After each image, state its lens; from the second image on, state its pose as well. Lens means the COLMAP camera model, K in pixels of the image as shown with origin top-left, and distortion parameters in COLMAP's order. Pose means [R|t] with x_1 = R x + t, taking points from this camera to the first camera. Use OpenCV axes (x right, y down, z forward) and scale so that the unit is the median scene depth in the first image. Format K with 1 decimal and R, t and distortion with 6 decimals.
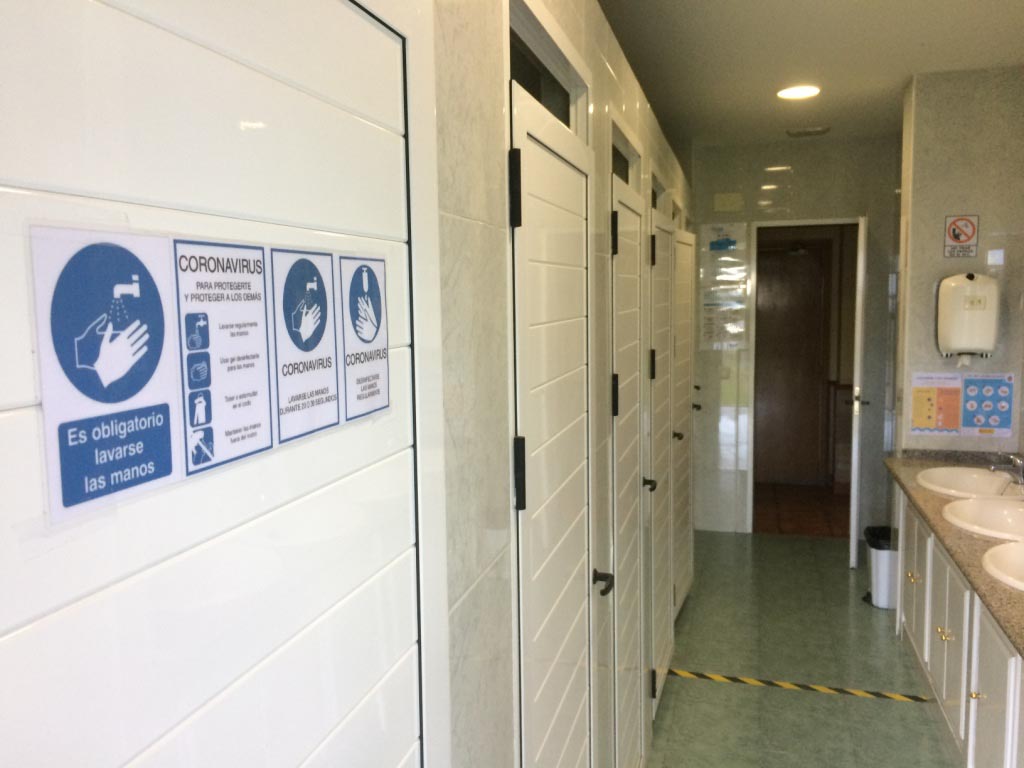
lens RADIAL K [[881.9, 0, 512.4], [0, 881.9, 382.8], [0, 0, 1]] dist [0.008255, -0.001679]
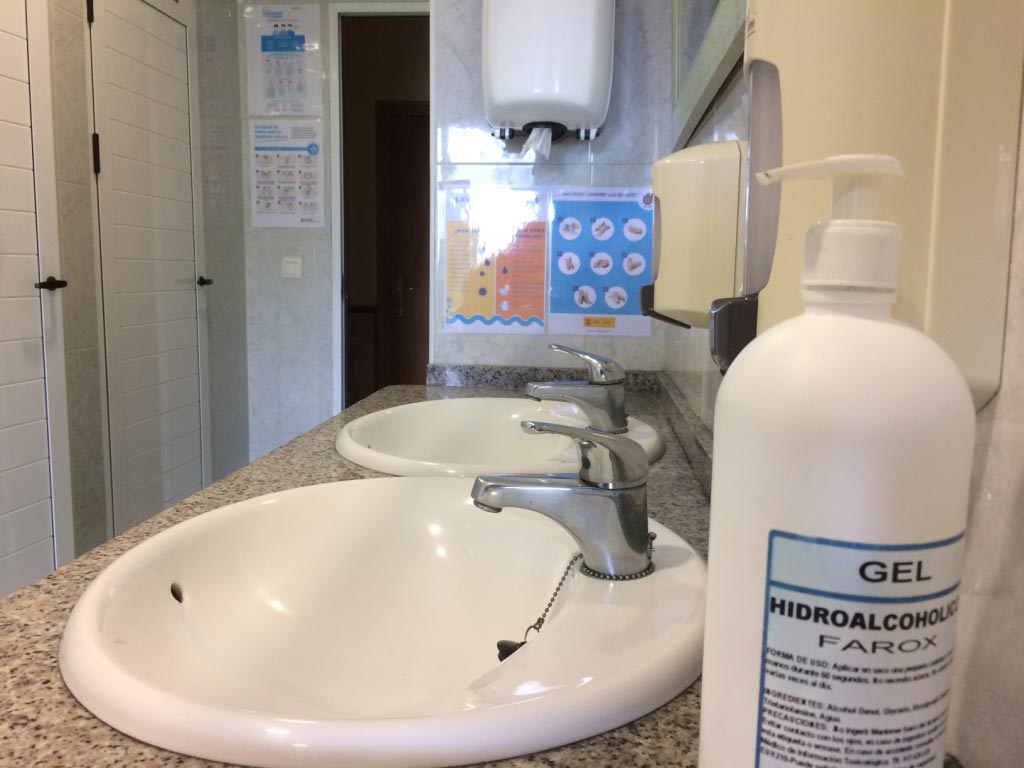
lens RADIAL K [[881.9, 0, 511.4], [0, 881.9, 385.0], [0, 0, 1]] dist [0.008255, -0.001679]
pose [[0.987224, 0.013636, 0.158753, 0.424049], [-0.016323, 0.999745, 0.015636, 0.079648], [-0.158499, -0.018028, 0.987194, 0.574452]]
